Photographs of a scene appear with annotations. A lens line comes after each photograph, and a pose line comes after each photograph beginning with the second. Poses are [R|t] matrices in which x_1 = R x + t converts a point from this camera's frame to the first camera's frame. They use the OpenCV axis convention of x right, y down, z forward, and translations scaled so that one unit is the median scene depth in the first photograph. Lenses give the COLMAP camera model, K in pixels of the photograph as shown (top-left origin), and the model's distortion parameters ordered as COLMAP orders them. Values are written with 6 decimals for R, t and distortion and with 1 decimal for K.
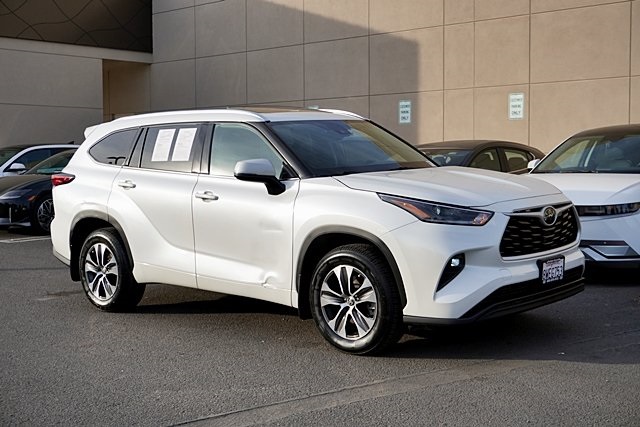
lens RADIAL K [[911.8, 0, 318.5], [0, 911.8, 205.4], [0, 0, 1]] dist [0.005138, 0.024716]
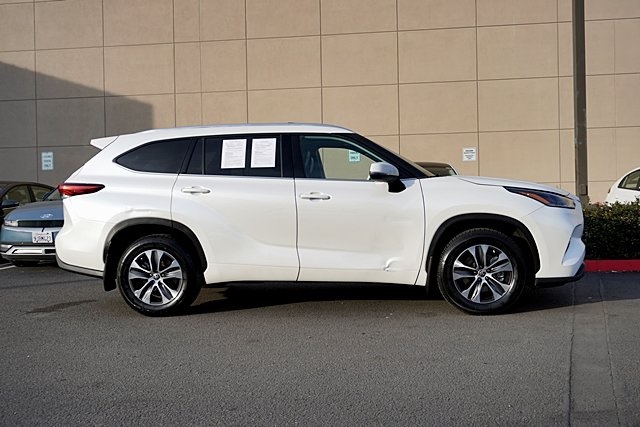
lens RADIAL K [[629.8, 0, 320.0], [0, 629.8, 213.5], [0, 0, 1]] dist [0.006313, 0.003943]
pose [[0.808898, -0.013926, 0.587784, -0.573832], [0.041173, 0.998607, -0.033003, 0.037326], [-0.586505, 0.050897, 0.808345, 0.367109]]
